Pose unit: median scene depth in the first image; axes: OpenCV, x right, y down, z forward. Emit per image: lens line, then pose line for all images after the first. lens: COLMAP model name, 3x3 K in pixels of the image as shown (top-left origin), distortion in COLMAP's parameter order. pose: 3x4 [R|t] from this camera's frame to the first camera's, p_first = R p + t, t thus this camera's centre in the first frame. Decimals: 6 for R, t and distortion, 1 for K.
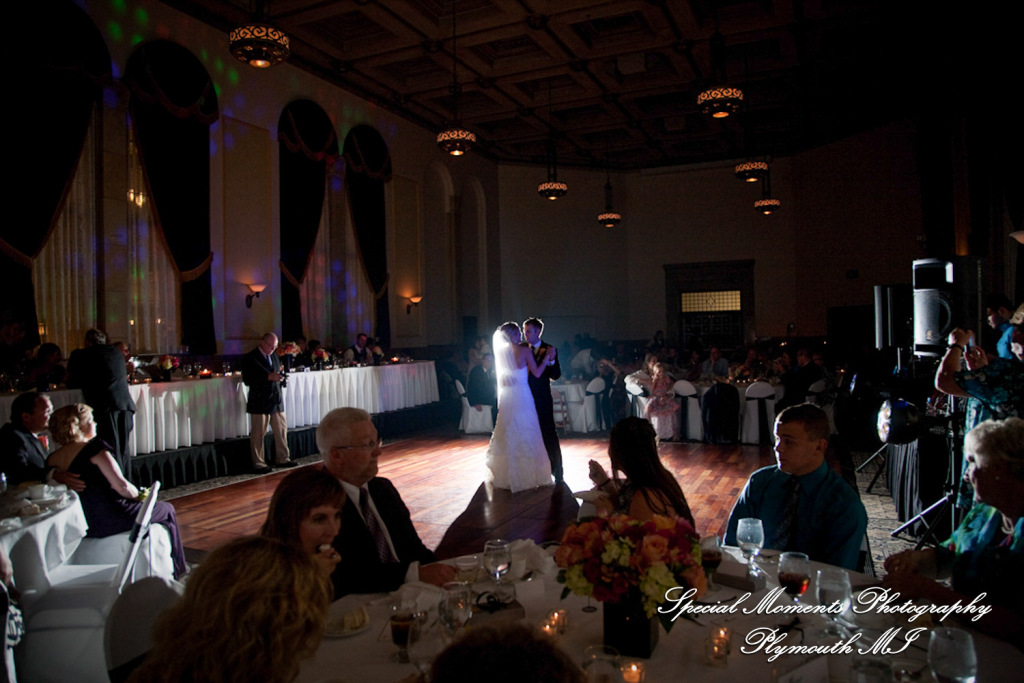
lens RADIAL K [[751.3, 0, 512.0], [0, 751.3, 341.5], [0, 0, 1]] dist [0.002224, 0.000286]
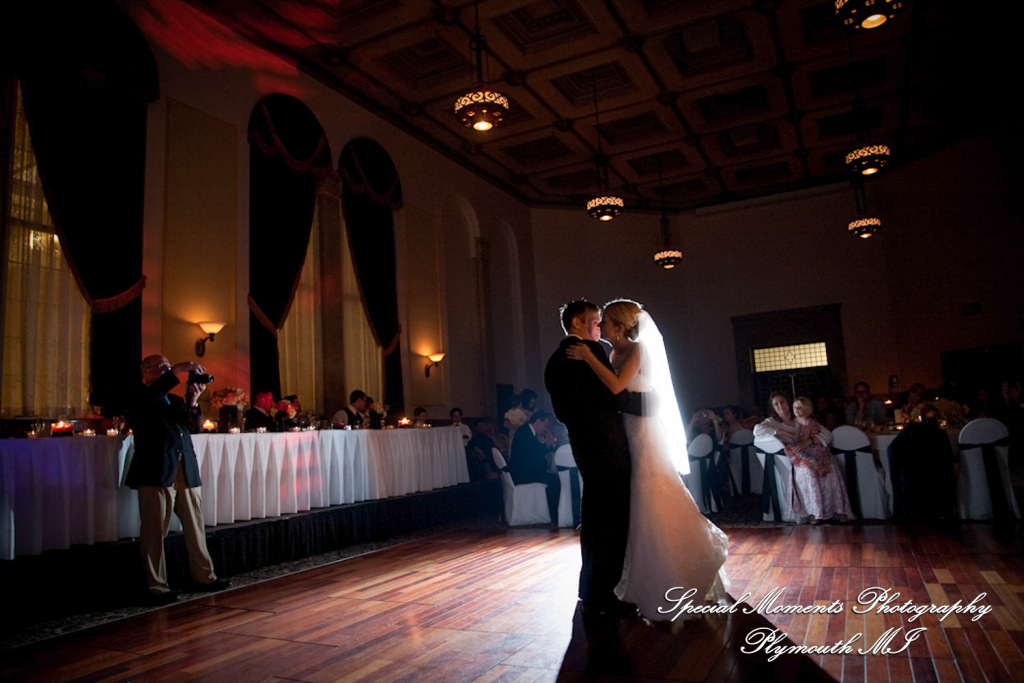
lens RADIAL K [[729.8, 0, 512.0], [0, 729.8, 341.5], [0, 0, 1]] dist [-0.055191, 0.000299]
pose [[0.998402, -0.044813, -0.034429, -0.027759], [0.039788, 0.990063, -0.134876, 0.043015], [0.040132, 0.133291, 0.990264, 0.309985]]
